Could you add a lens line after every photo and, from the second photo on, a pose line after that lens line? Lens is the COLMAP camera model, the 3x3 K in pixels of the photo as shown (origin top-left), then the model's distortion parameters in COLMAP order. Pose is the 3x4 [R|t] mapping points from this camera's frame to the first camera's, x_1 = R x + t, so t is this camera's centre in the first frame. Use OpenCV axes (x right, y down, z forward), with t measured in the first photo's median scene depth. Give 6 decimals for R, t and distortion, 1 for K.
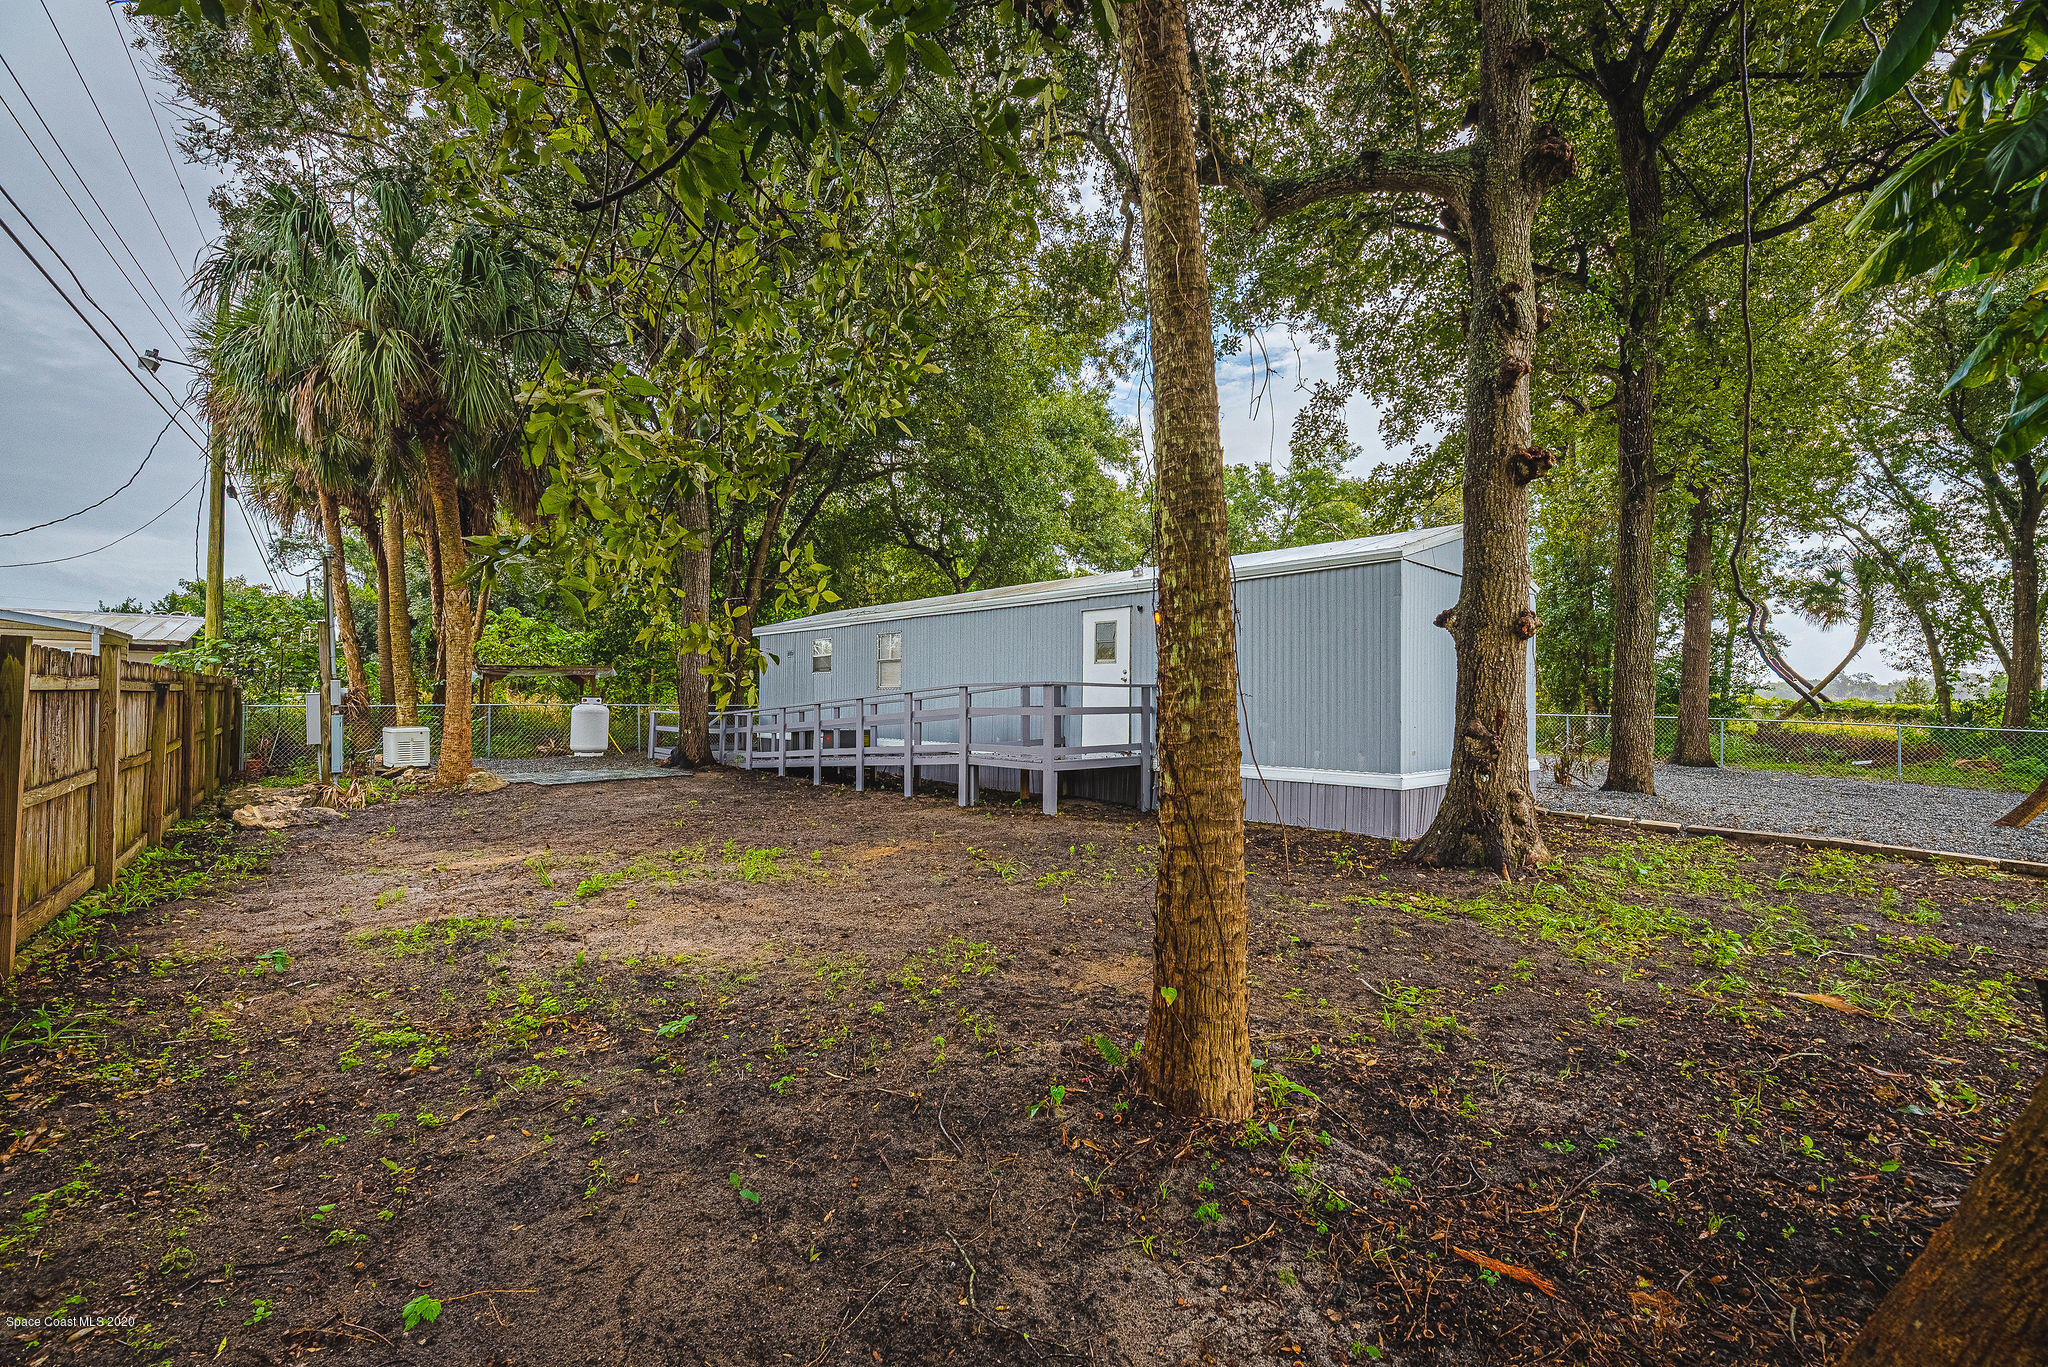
lens RADIAL K [[833.1, 0, 1075.2], [0, 833.1, 611.1], [0, 0, 1]] dist [-0.007264, 0.002682]
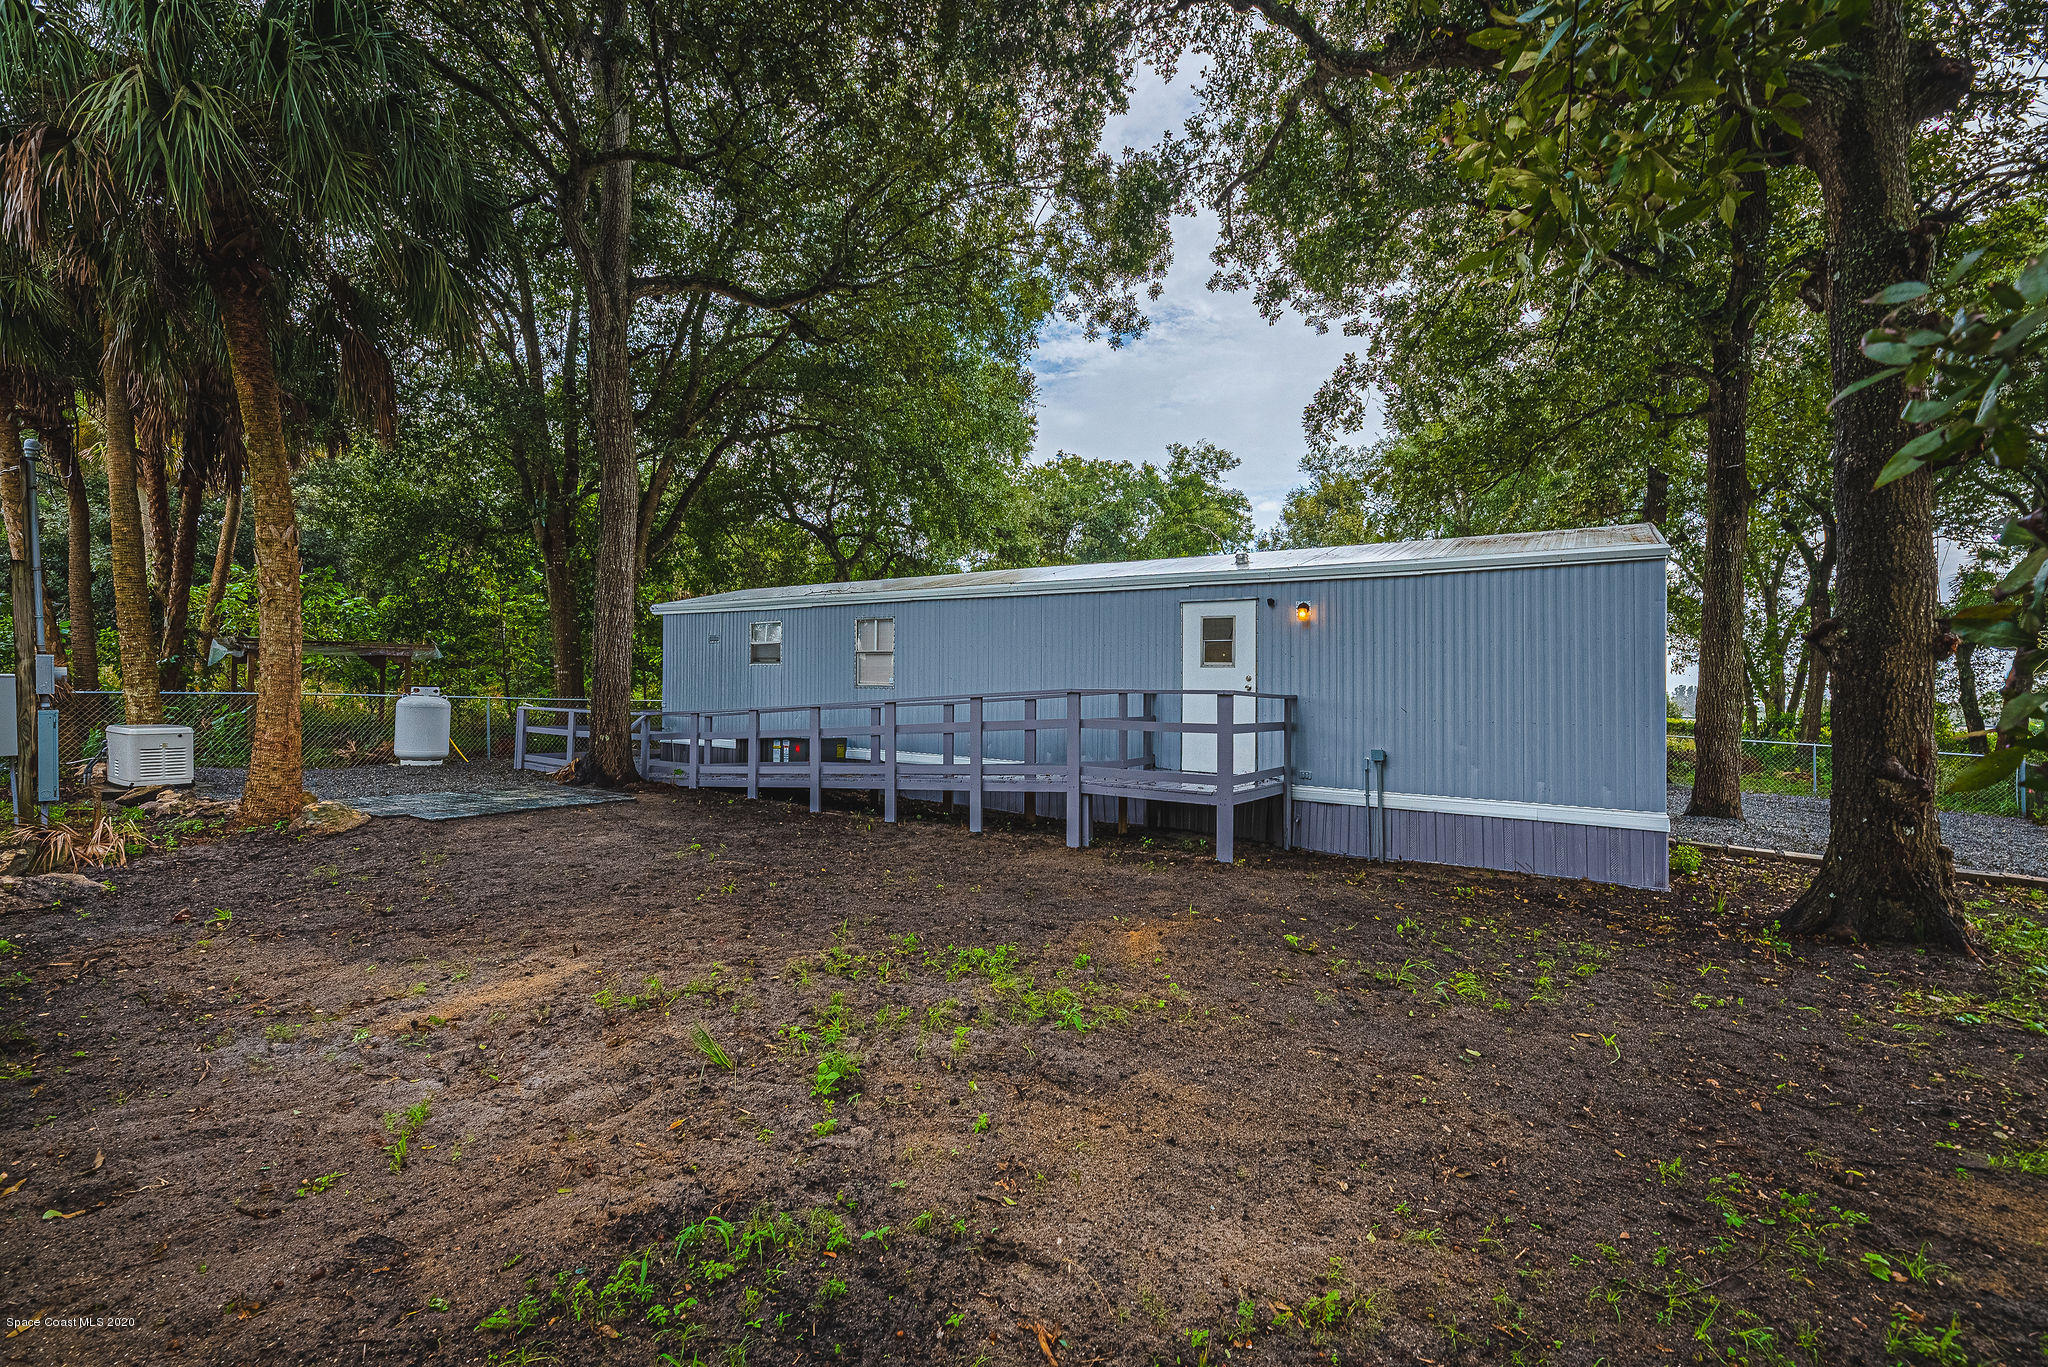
lens RADIAL K [[833.1, 0, 1059.3], [0, 833.1, 629.0], [0, 0, 1]] dist [-0.007264, 0.002682]
pose [[0.976158, 0.041126, 0.213128, -0.277847], [-0.046447, 0.998720, 0.020014, 0.015646], [-0.212032, -0.029436, 0.976819, 0.224207]]
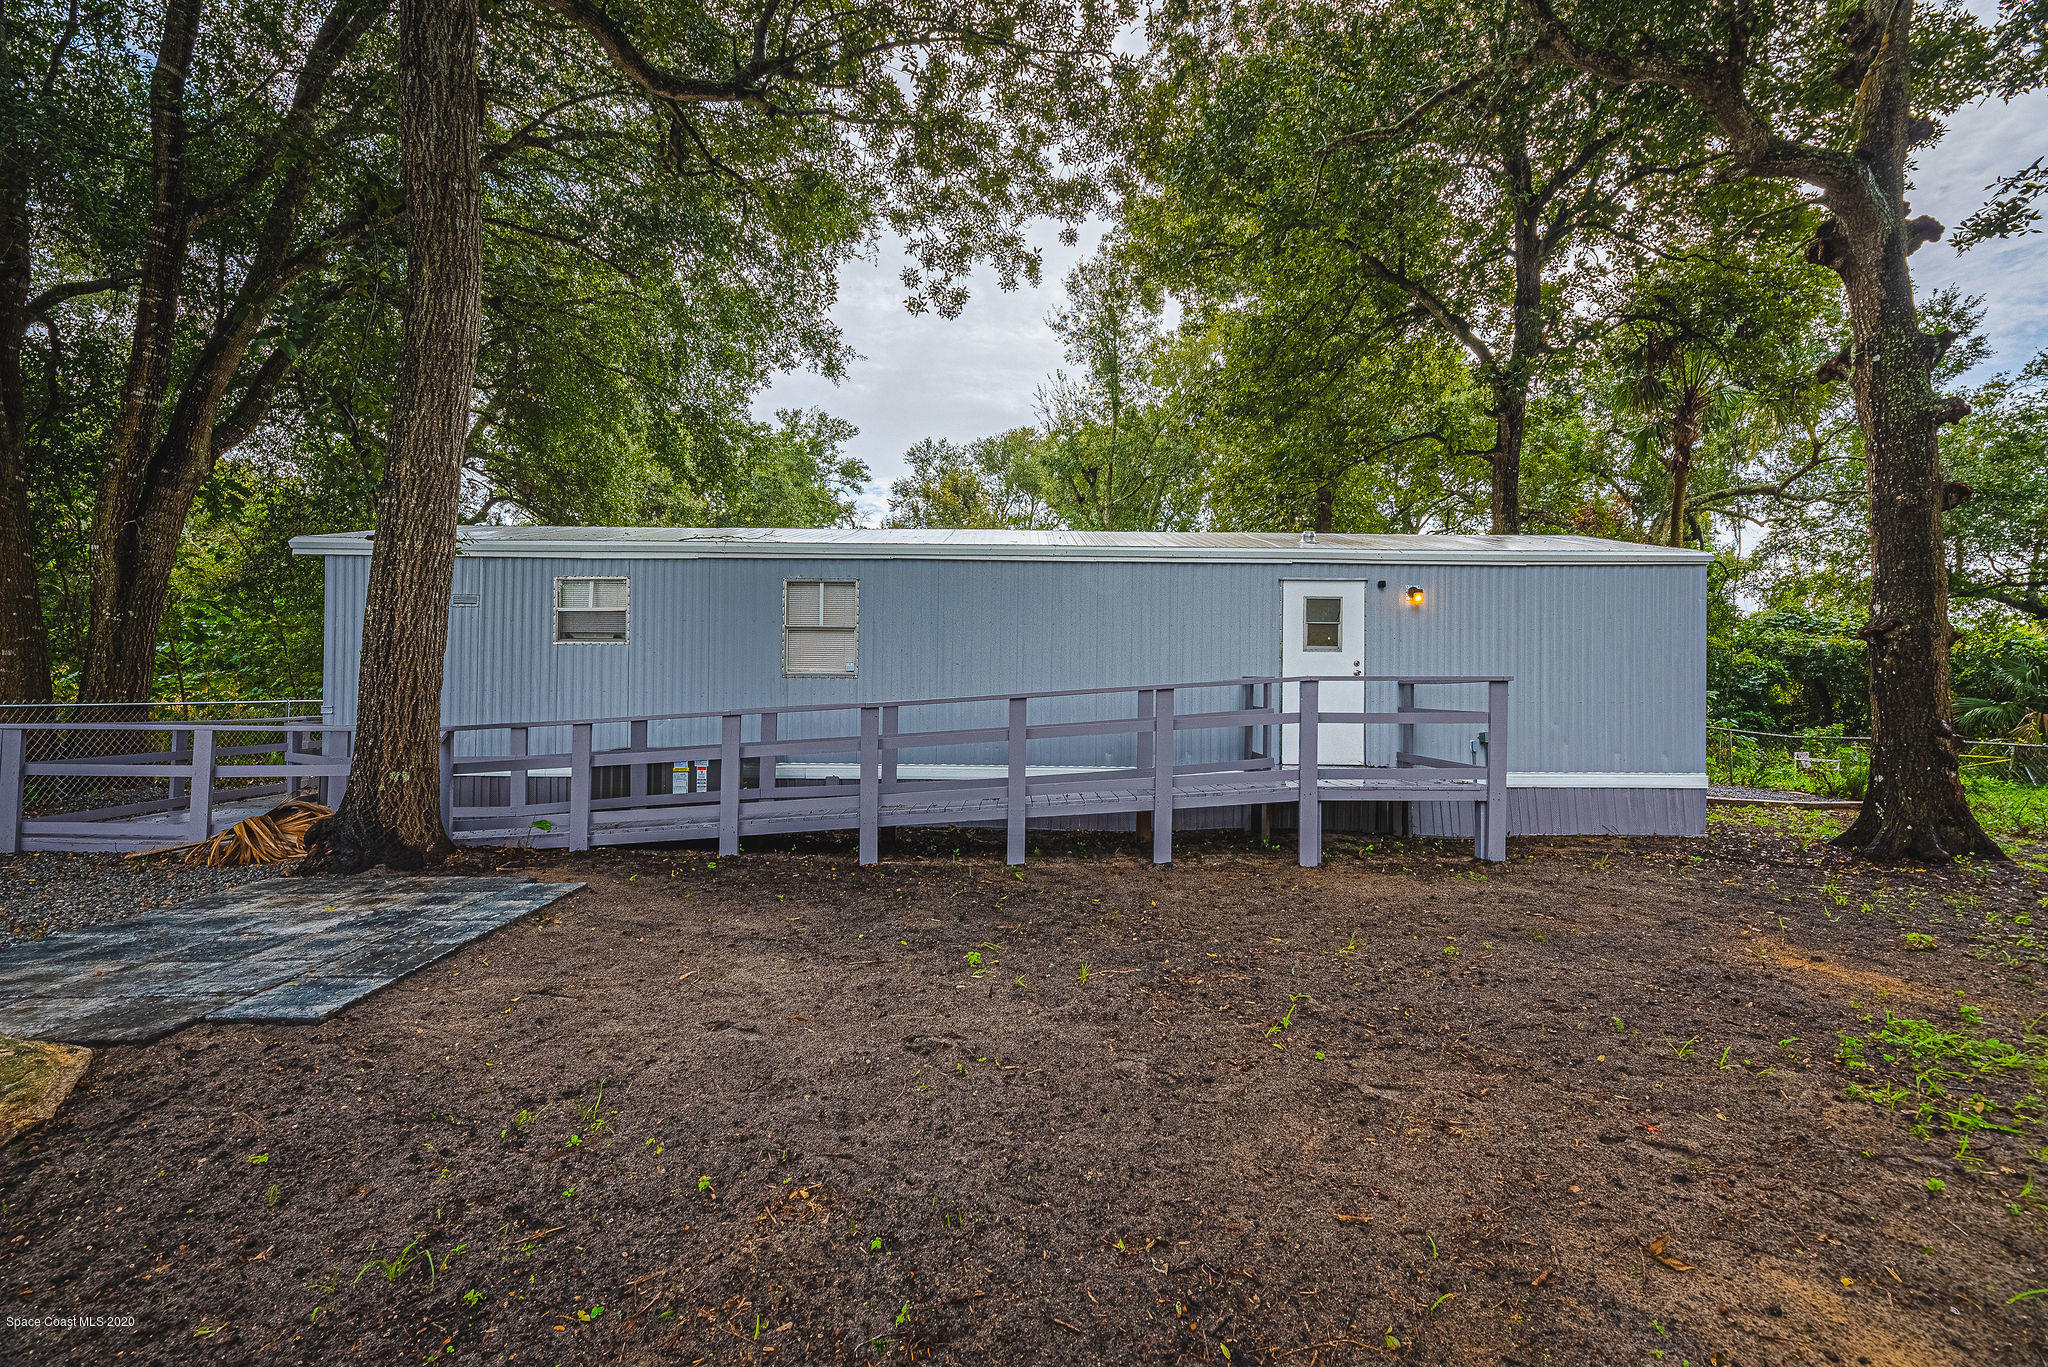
lens RADIAL K [[833.1, 0, 1033.3], [0, 833.1, 619.8], [0, 0, 1]] dist [-0.007264, 0.002682]
pose [[0.699588, 0.072286, 0.710881, -0.658942], [-0.080055, 0.996535, -0.022549, 0.068866], [-0.710048, -0.041134, 0.702951, 0.625259]]
